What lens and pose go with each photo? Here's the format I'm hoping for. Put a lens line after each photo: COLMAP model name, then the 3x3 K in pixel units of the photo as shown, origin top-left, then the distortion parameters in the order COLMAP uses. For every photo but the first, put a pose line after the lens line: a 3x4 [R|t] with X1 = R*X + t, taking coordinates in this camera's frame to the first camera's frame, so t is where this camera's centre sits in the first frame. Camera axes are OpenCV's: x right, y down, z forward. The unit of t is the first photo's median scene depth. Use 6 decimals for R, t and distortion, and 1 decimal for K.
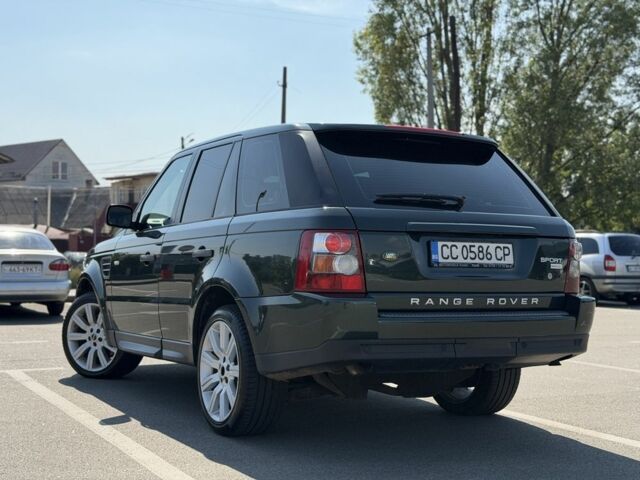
lens RADIAL K [[905.3, 0, 318.6], [0, 905.3, 242.0], [0, 0, 1]] dist [0.114485, 0.000000]
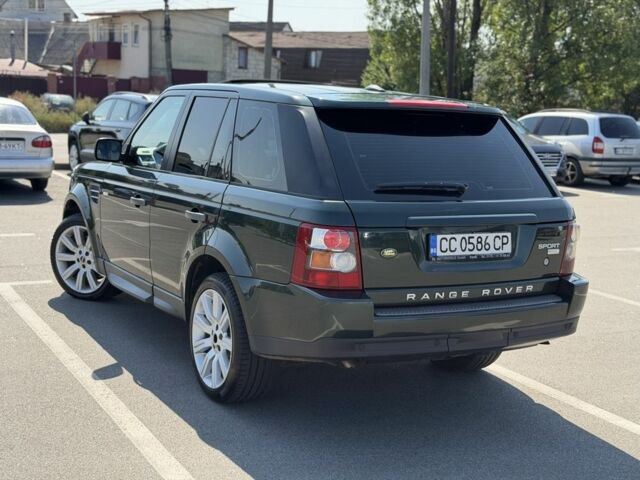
lens RADIAL K [[905.3, 0, 318.3], [0, 905.3, 240.9], [0, 0, 1]] dist [0.114485, 0.000000]
pose [[0.999254, 0.031692, 0.022060, -0.018340], [-0.035064, 0.984007, 0.174647, -0.155108], [-0.016172, -0.175290, 0.984384, 0.028813]]
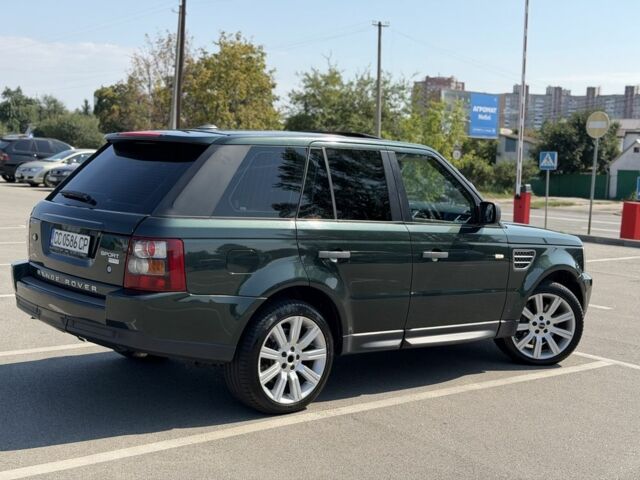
lens RADIAL K [[905.3, 0, 317.3], [0, 905.3, 240.6], [0, 0, 1]] dist [0.114485, 0.000000]
pose [[0.198742, 0.082999, -0.976531, 1.400980], [-0.023847, 0.996522, 0.079845, -0.091694], [0.979762, 0.007419, 0.200030, 1.059103]]
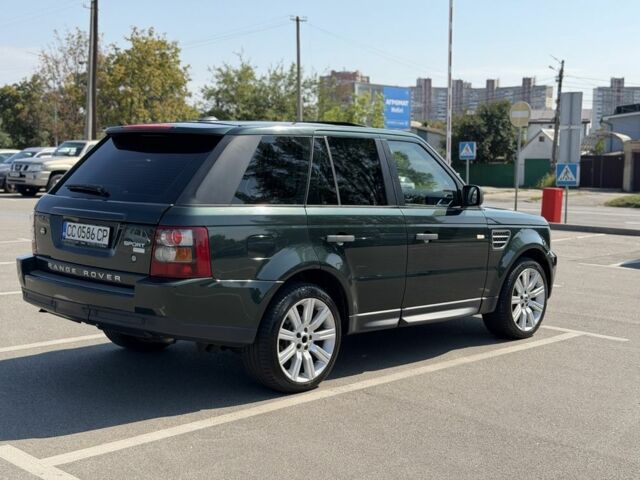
lens RADIAL K [[905.3, 0, 317.1], [0, 905.3, 240.9], [0, 0, 1]] dist [0.114485, 0.000000]
pose [[0.297034, 0.079965, -0.951513, 1.420709], [0.000775, 0.996467, 0.083985, -0.079617], [0.954867, -0.025684, 0.295922, 0.914913]]
